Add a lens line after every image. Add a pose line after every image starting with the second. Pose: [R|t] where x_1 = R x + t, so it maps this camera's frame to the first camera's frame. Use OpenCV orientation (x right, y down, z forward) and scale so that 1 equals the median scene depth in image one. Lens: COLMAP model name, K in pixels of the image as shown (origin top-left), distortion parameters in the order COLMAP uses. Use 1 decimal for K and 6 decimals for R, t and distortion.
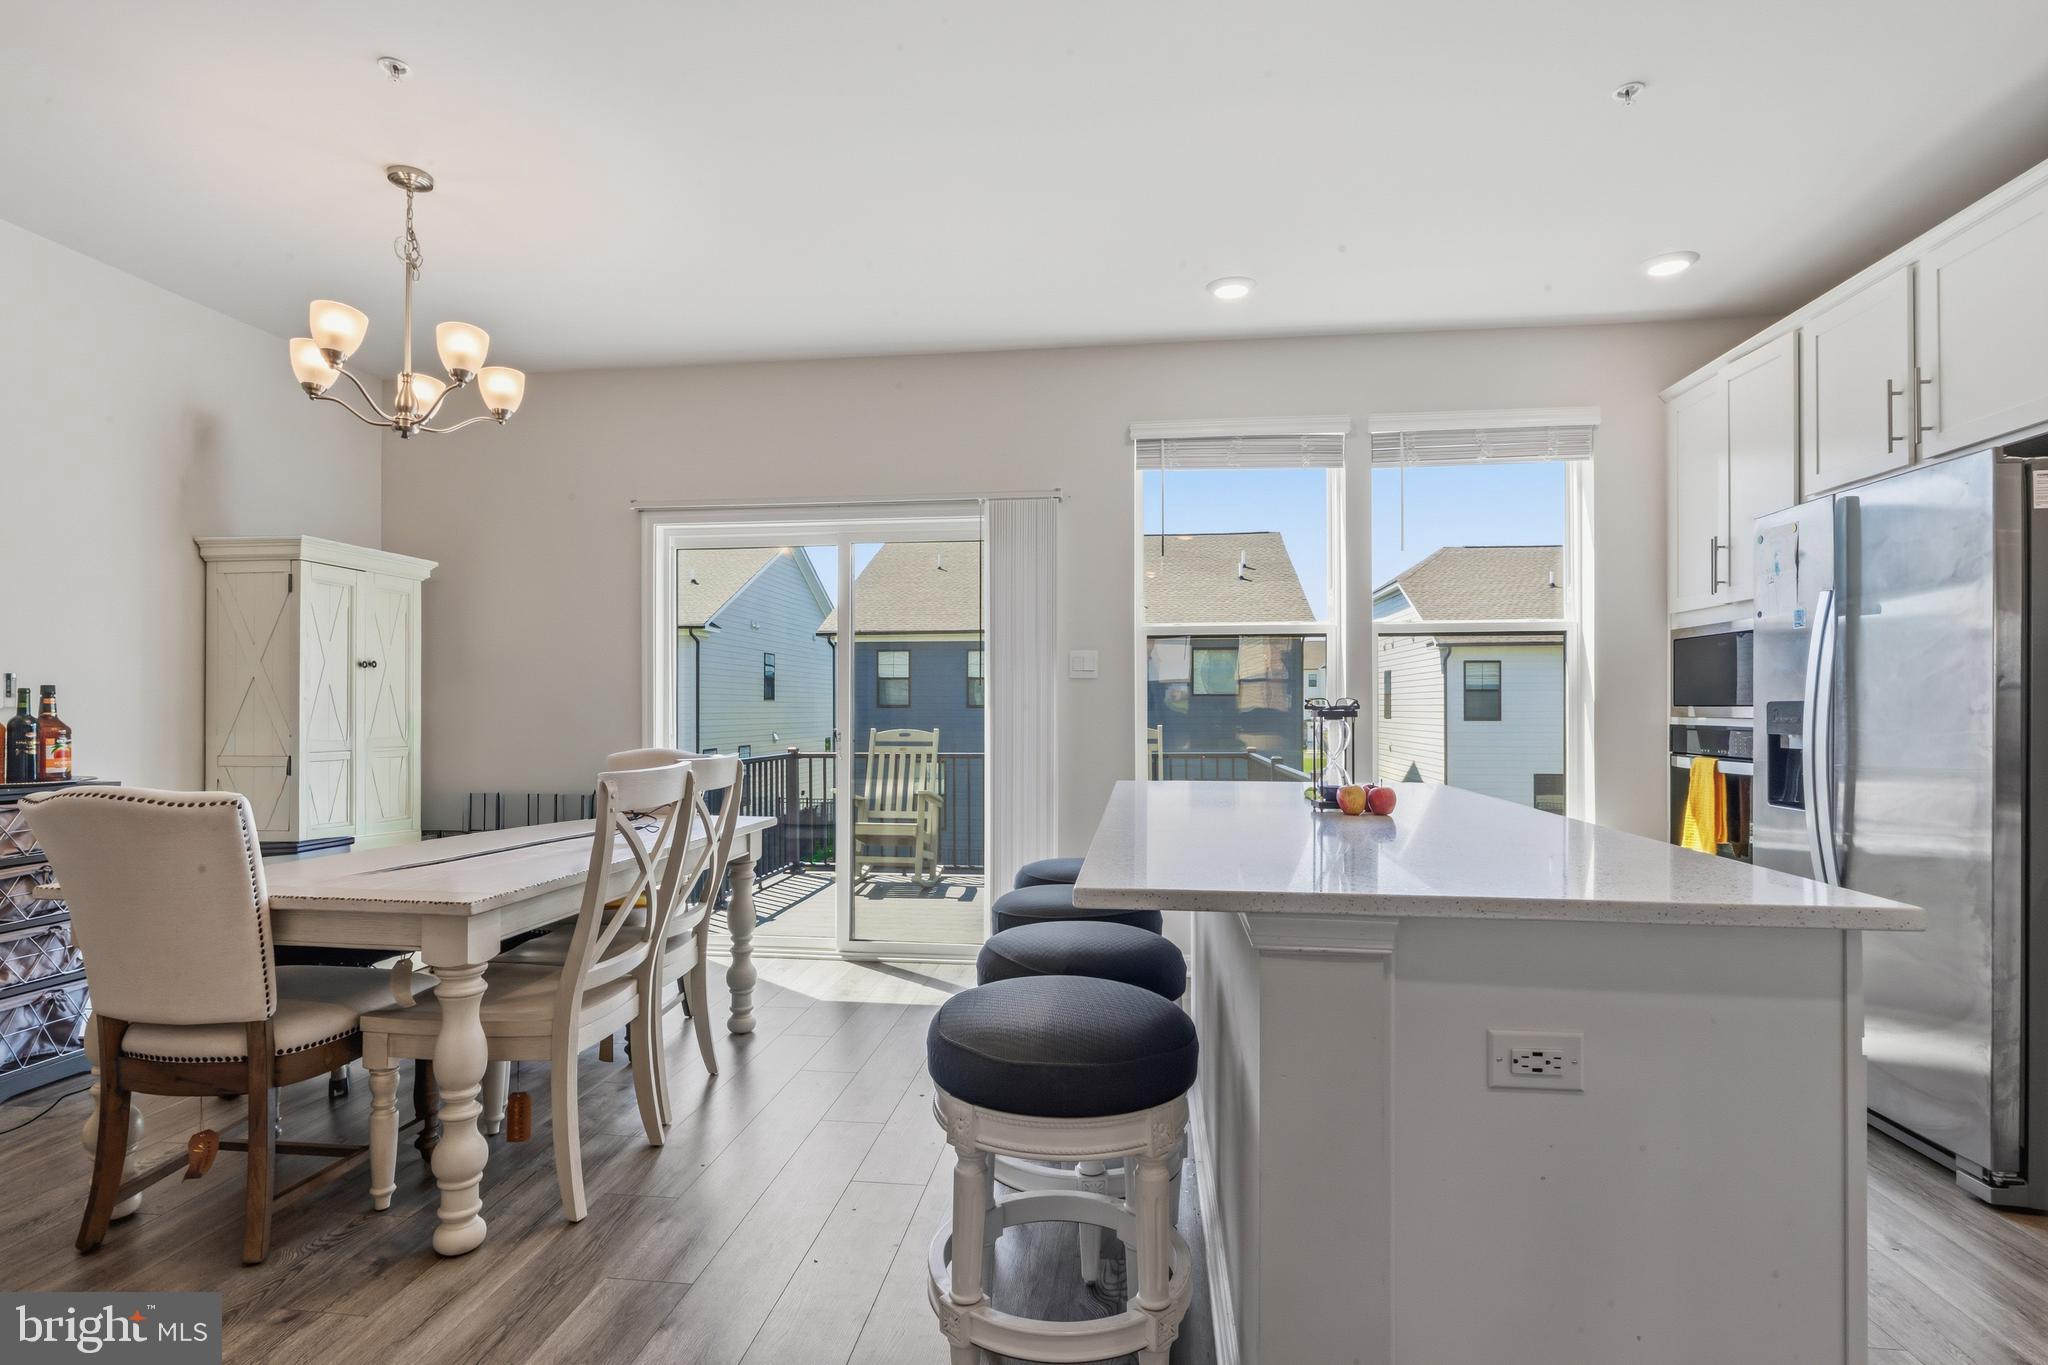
lens RADIAL K [[1014.6, 0, 1015.6], [0, 1014.6, 700.6], [0, 0, 1]] dist [-0.011664, 0.003034]
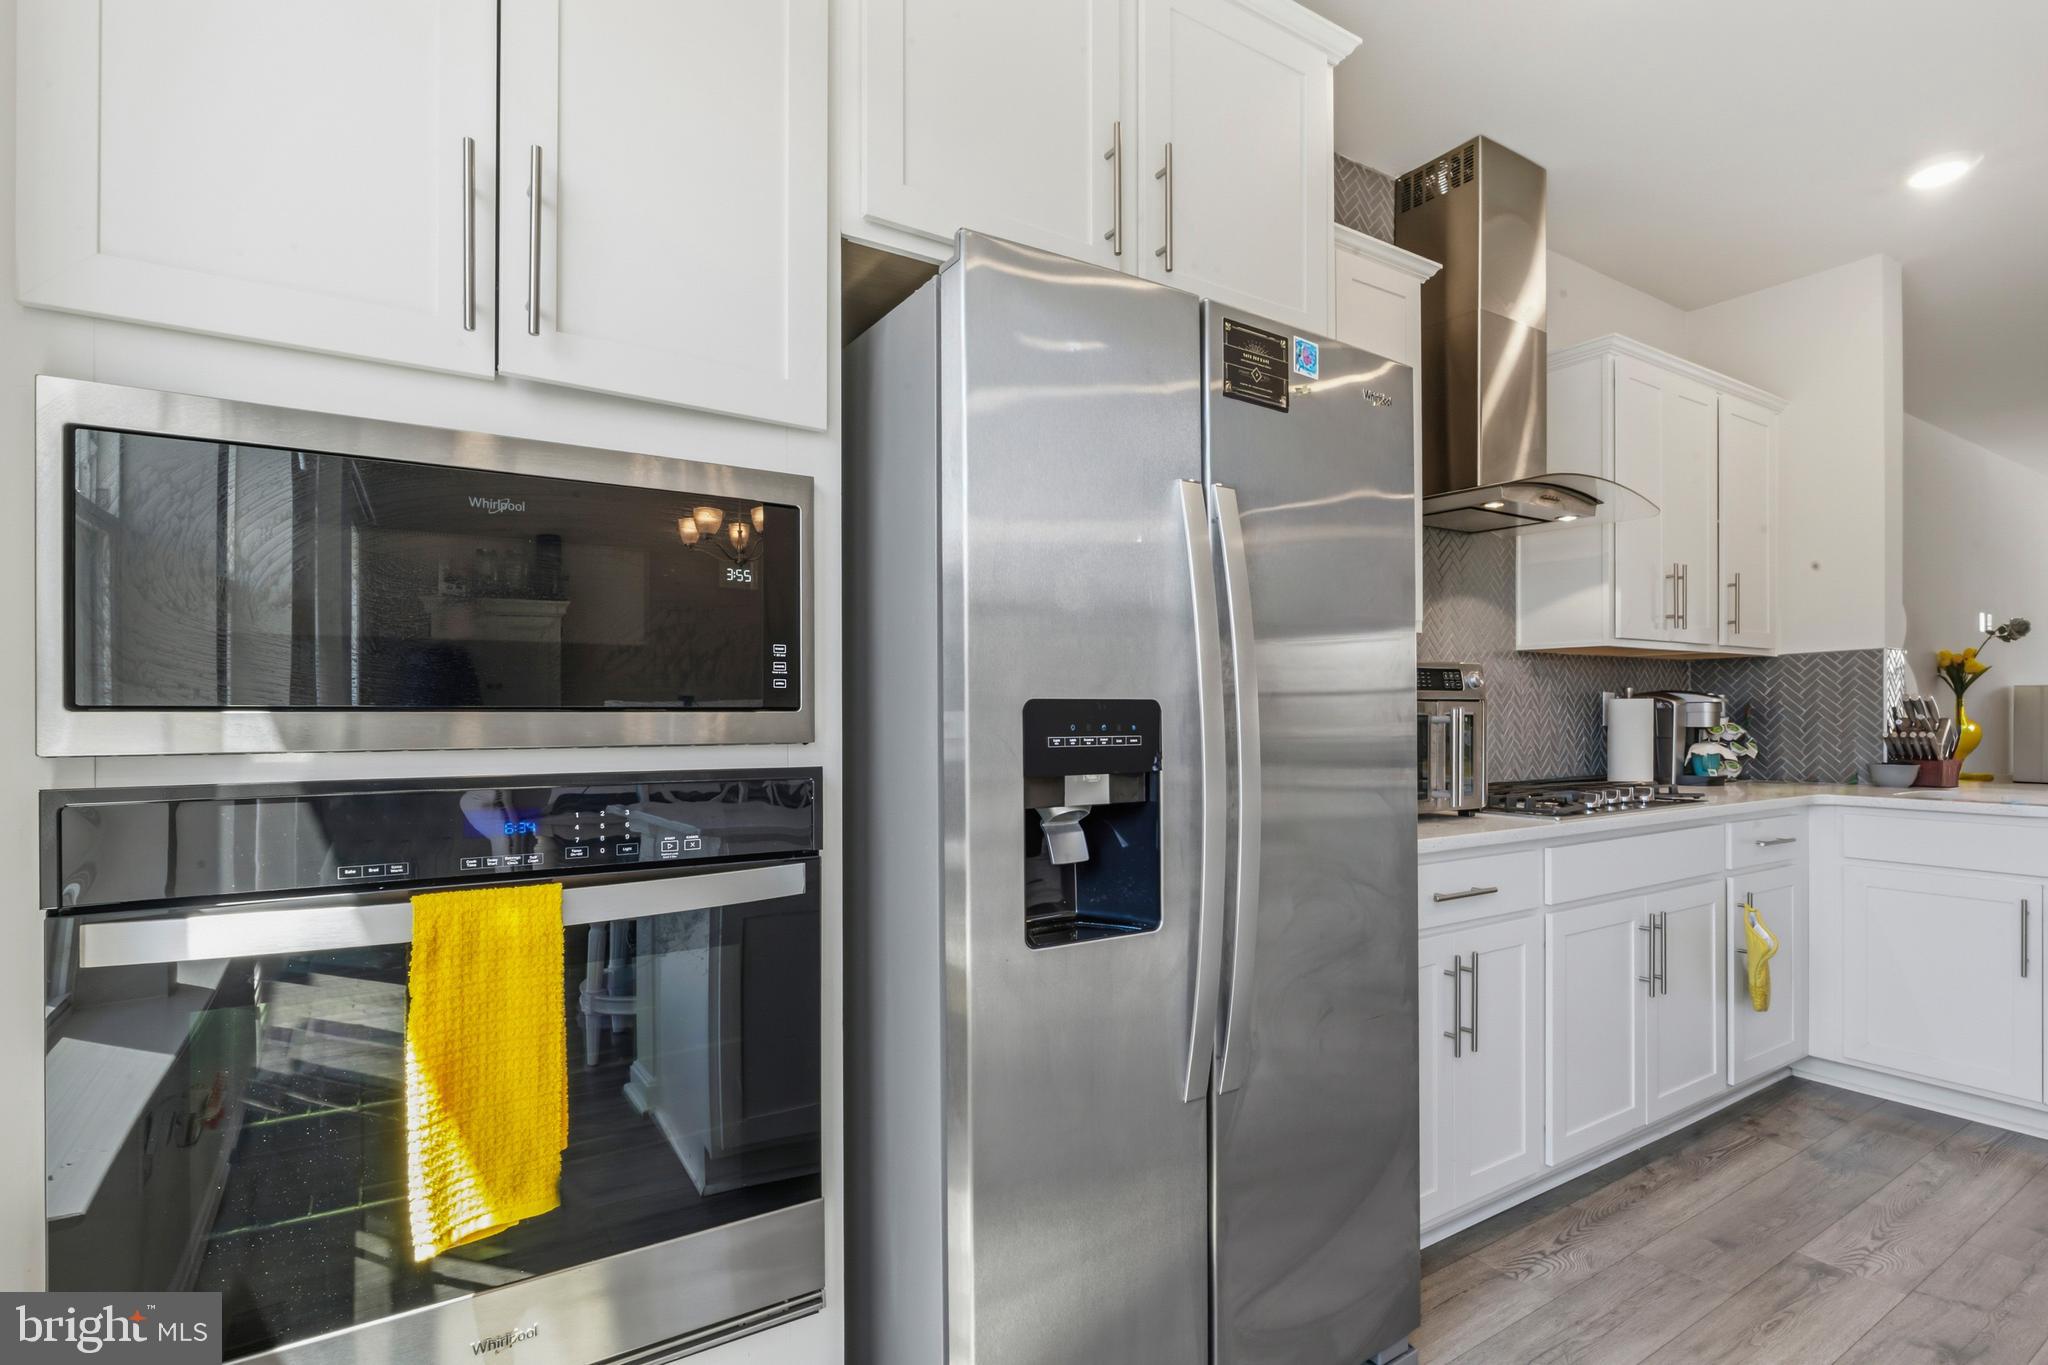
lens RADIAL K [[1003.0, 0, 1033.9], [0, 1003.0, 710.9], [0, 0, 1]] dist [-0.004724, 0.000897]
pose [[-0.643995, 0.001847, 0.765028, 0.389046], [-0.002999, 0.999983, -0.004939, 0.006496], [-0.765024, -0.005475, -0.643978, 1.139692]]
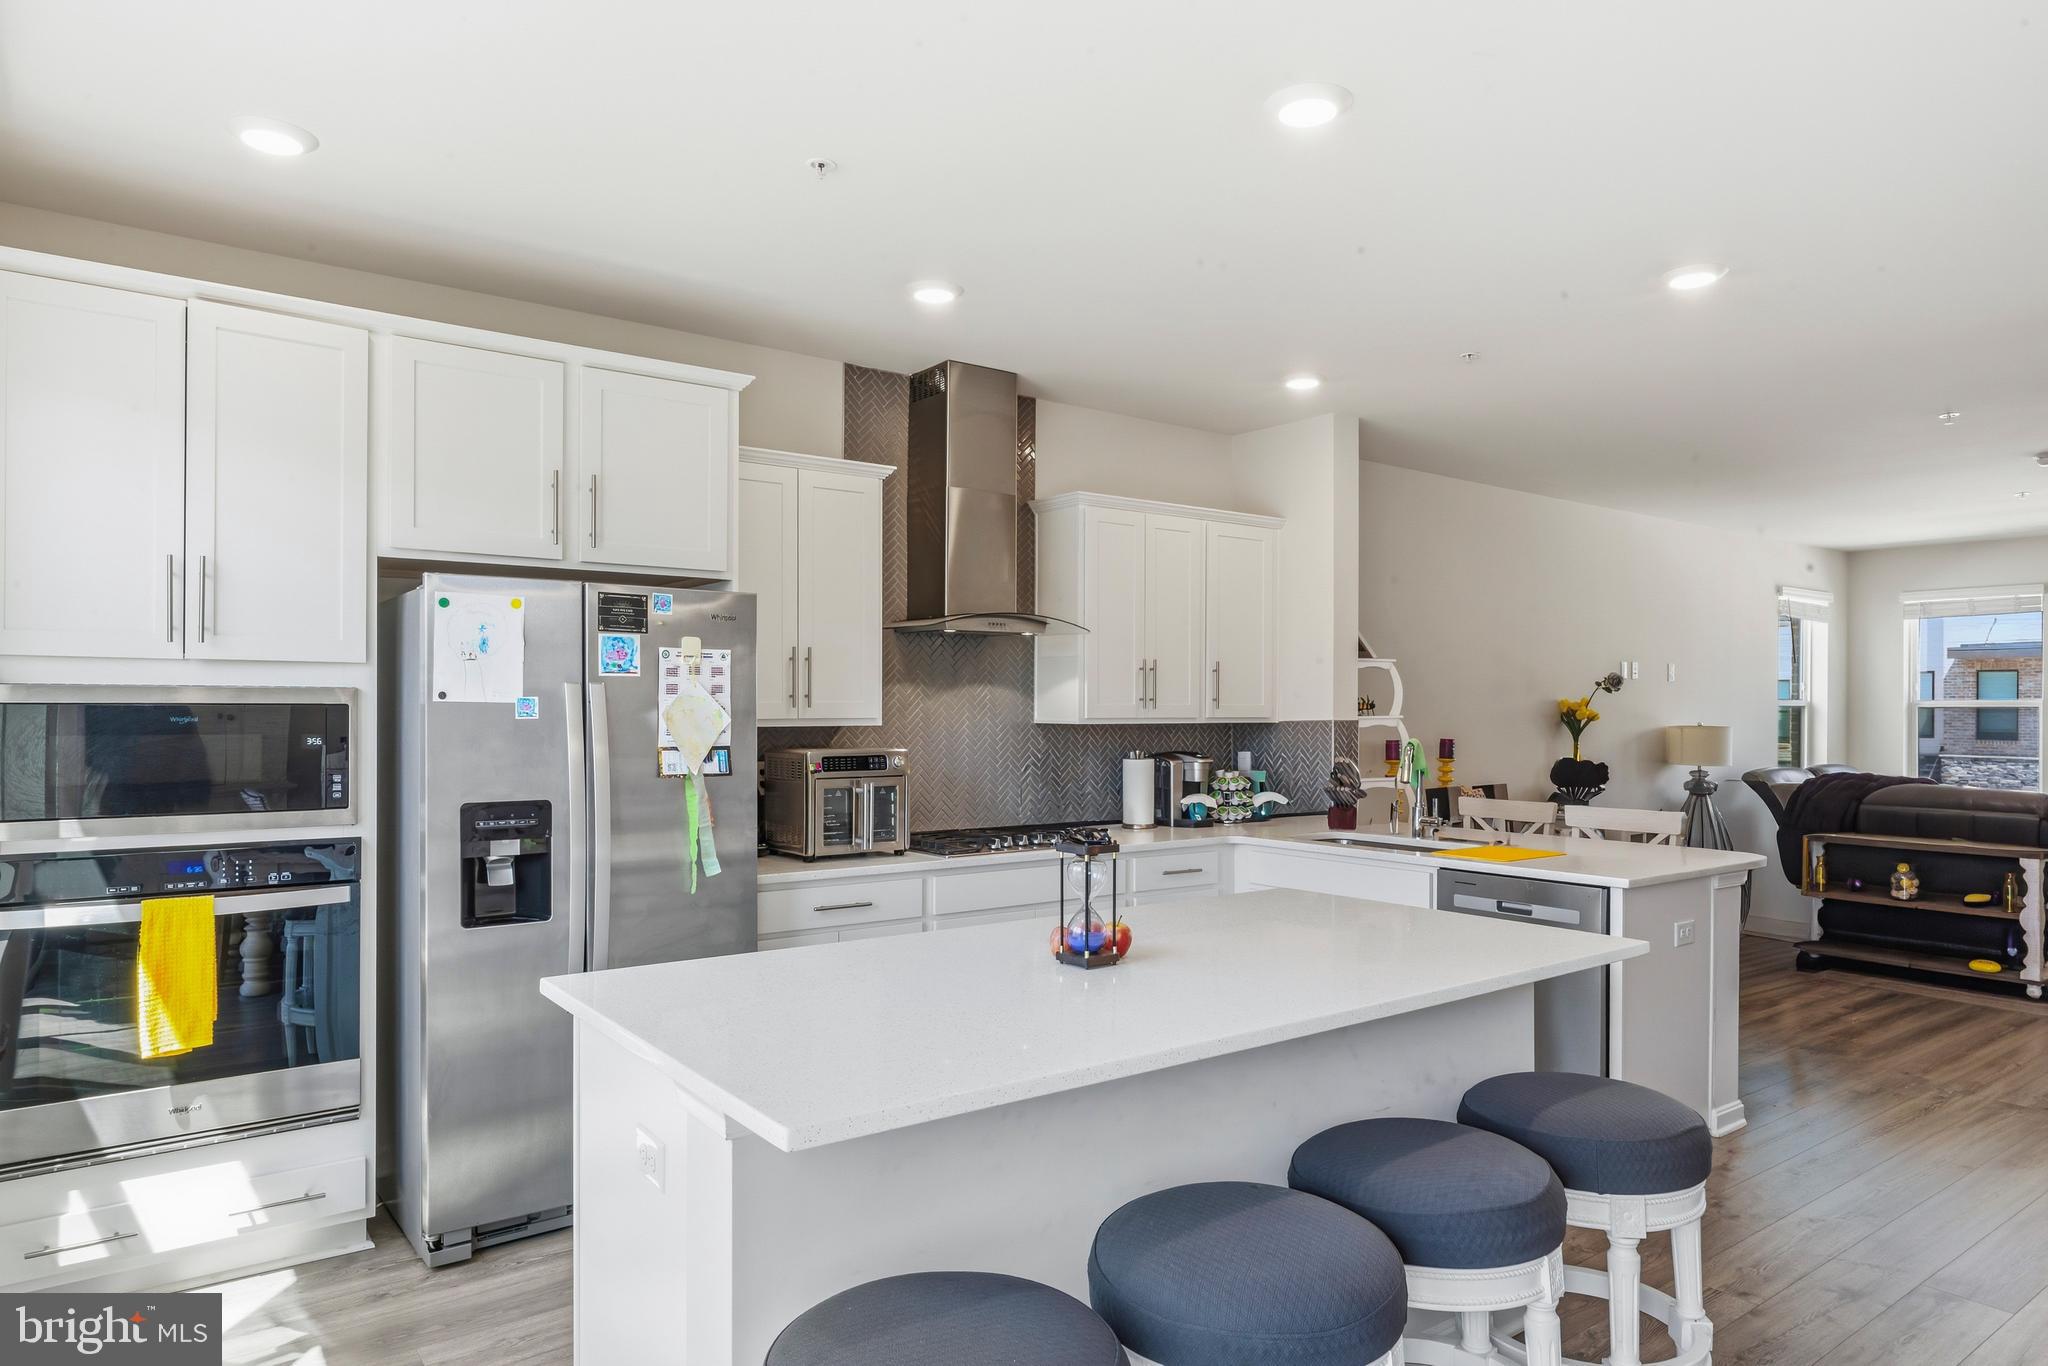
lens RADIAL K [[1260.8, 0, 1044.6], [0, 1260.8, 707.6], [0, 0, 1]] dist [-0.000597, -0.002554]
pose [[-0.704236, -0.000816, 0.709965, -0.283603], [-0.007031, 0.999958, -0.005825, -0.067368], [-0.709931, -0.009094, -0.704213, 1.254274]]
